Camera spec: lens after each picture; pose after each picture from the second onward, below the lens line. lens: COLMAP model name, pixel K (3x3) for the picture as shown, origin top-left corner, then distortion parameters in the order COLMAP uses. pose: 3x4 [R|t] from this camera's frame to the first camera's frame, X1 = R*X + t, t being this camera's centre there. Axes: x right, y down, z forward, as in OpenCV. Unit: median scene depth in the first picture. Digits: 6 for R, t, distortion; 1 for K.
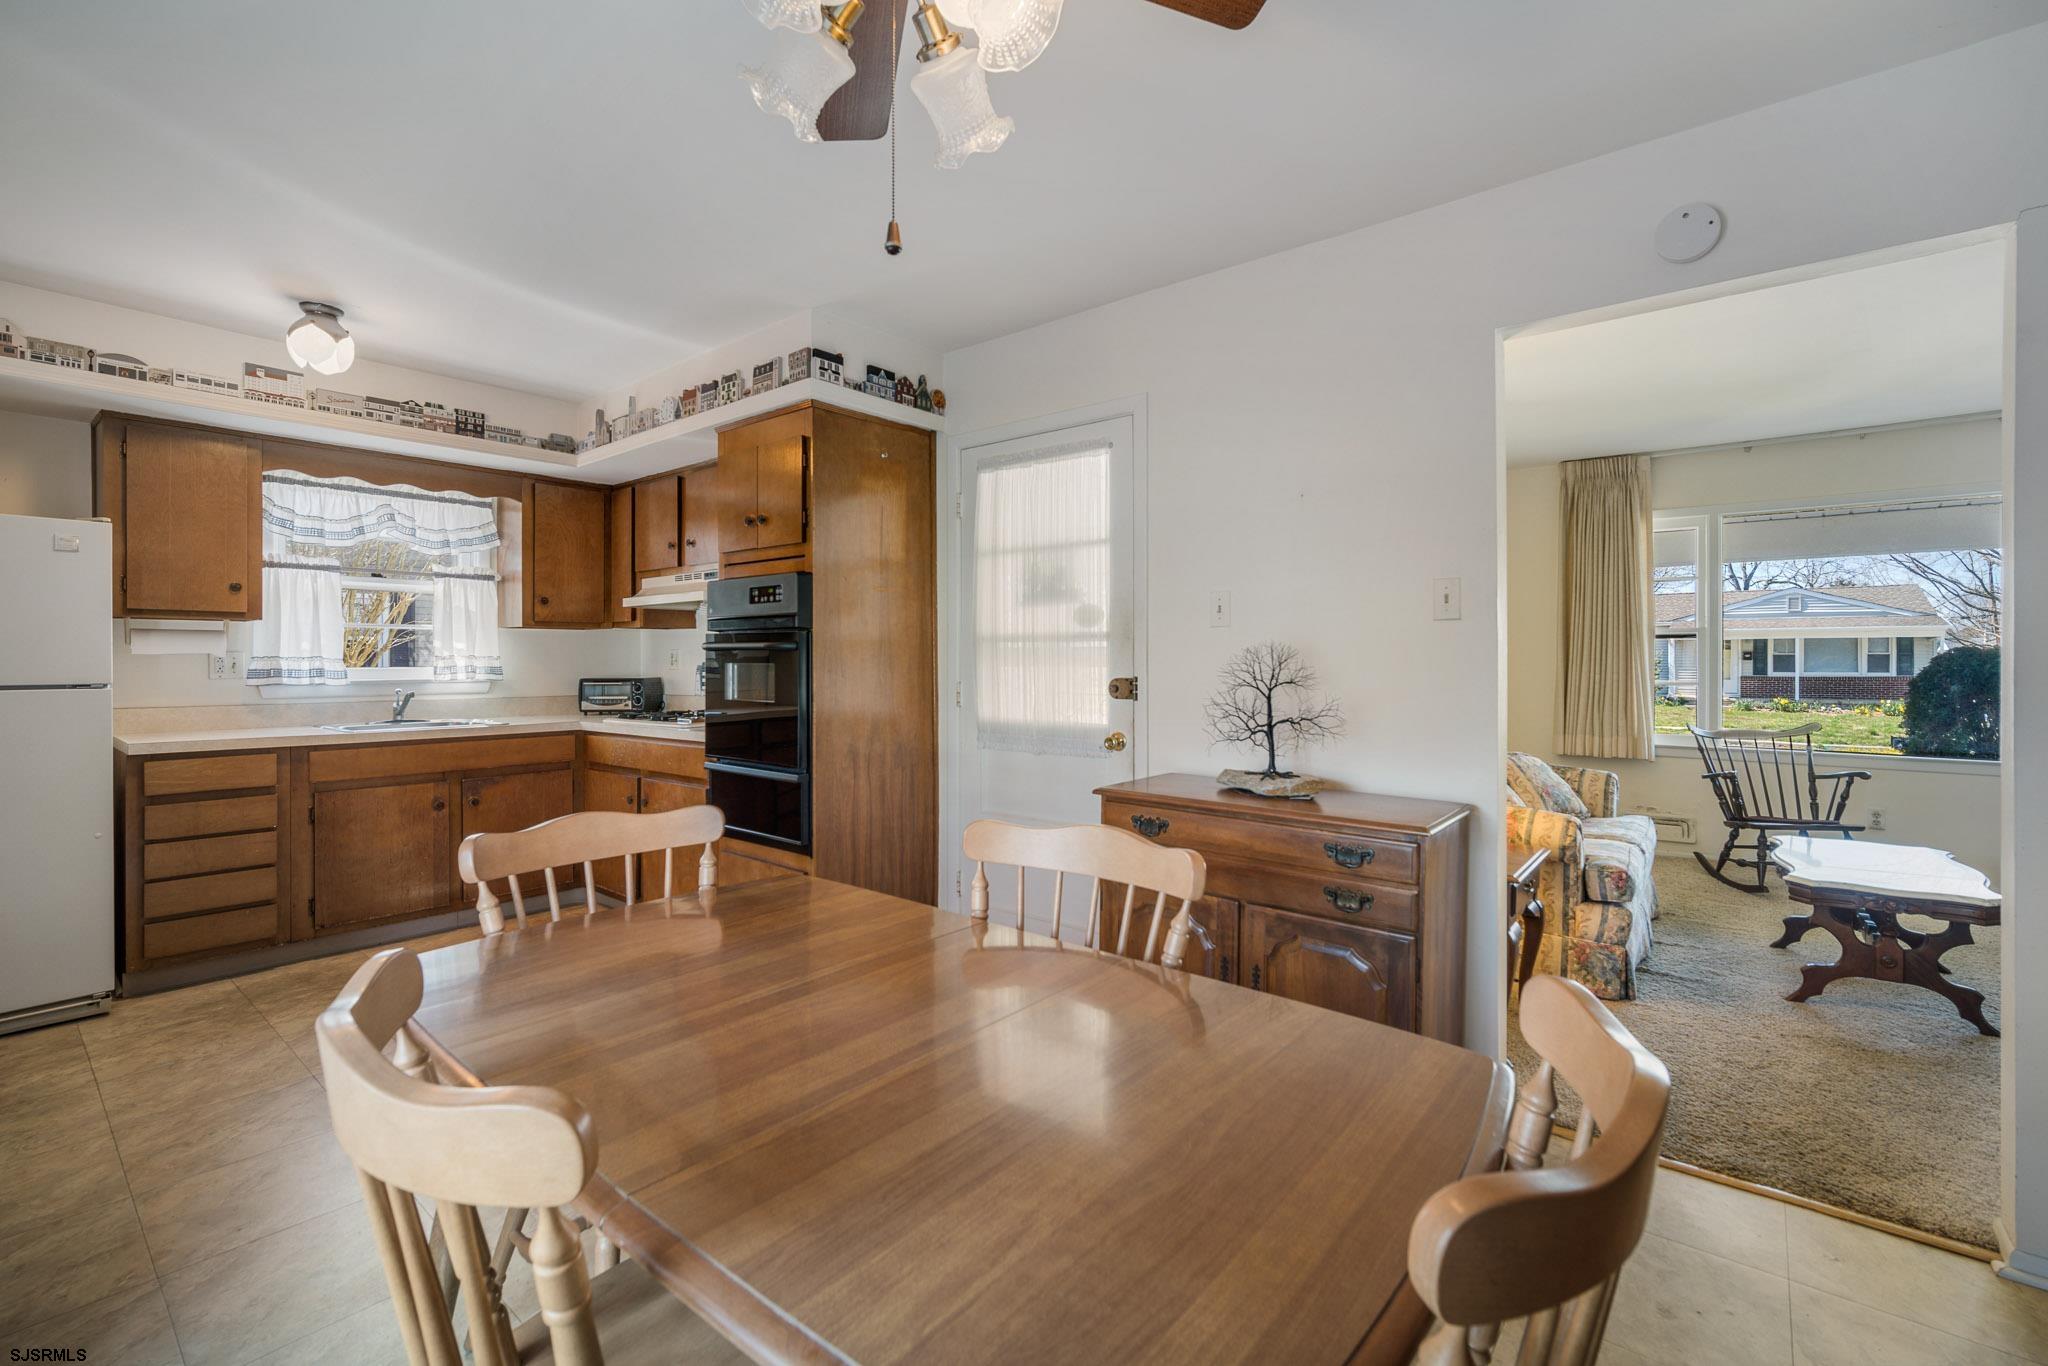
lens RADIAL K [[895.6, 0, 1035.9], [0, 895.6, 664.4], [0, 0, 1]] dist [-0.003019, 0.000336]
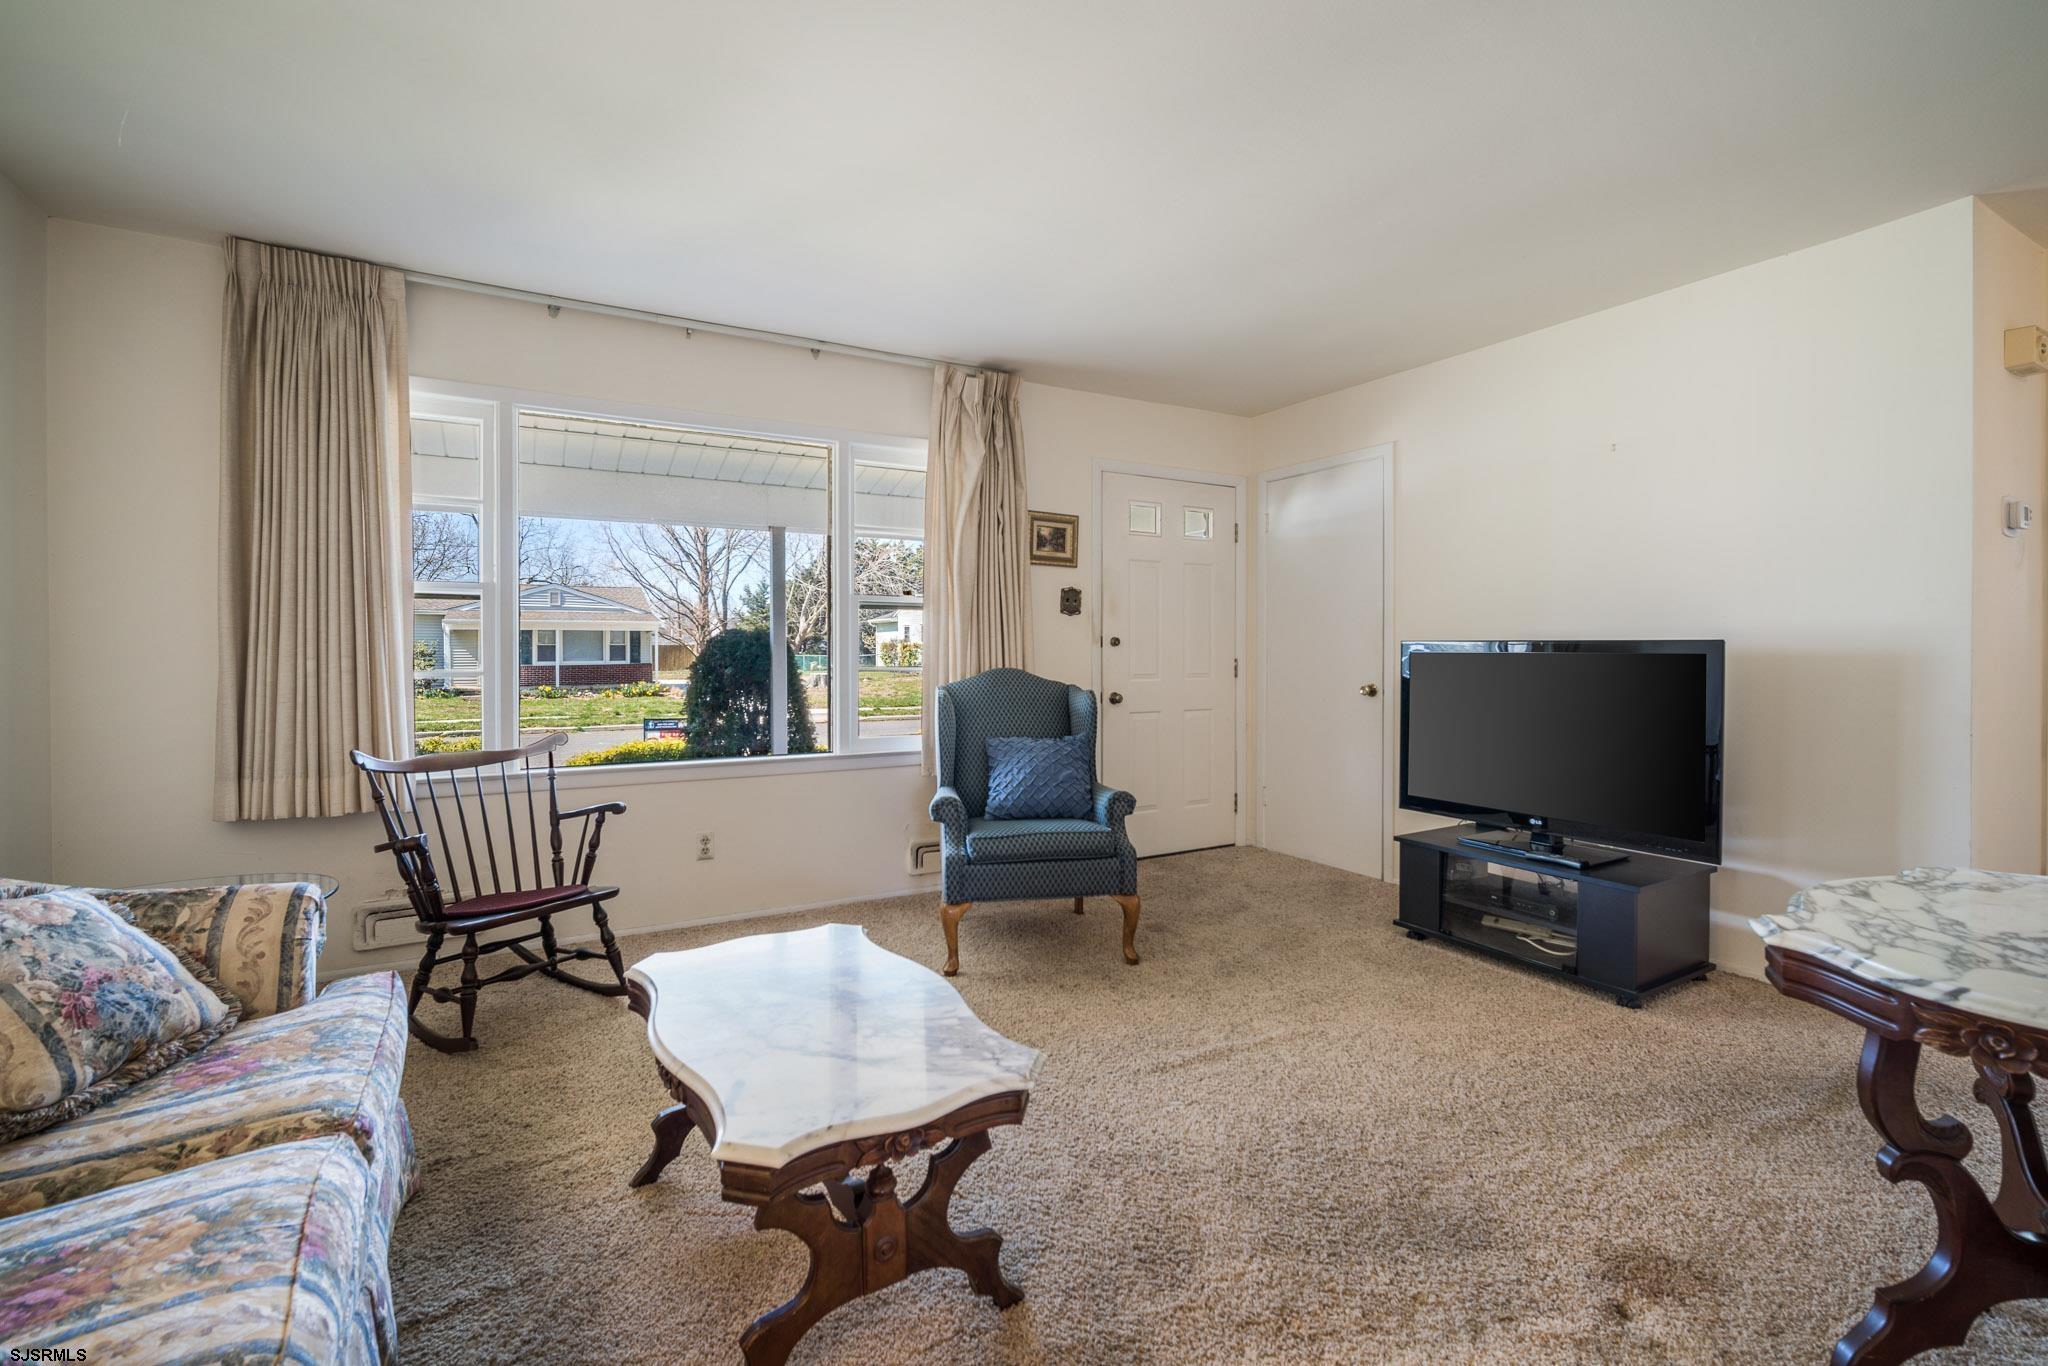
lens RADIAL K [[925.0, 0, 1023.9], [0, 925.0, 658.2], [0, 0, 1]] dist [-0.001080, 0.000235]
pose [[0.385334, -0.007082, 0.922750, 0.279126], [0.004482, 0.999973, 0.005803, 0.009138], [-0.922766, 0.001899, 0.385355, 0.388253]]
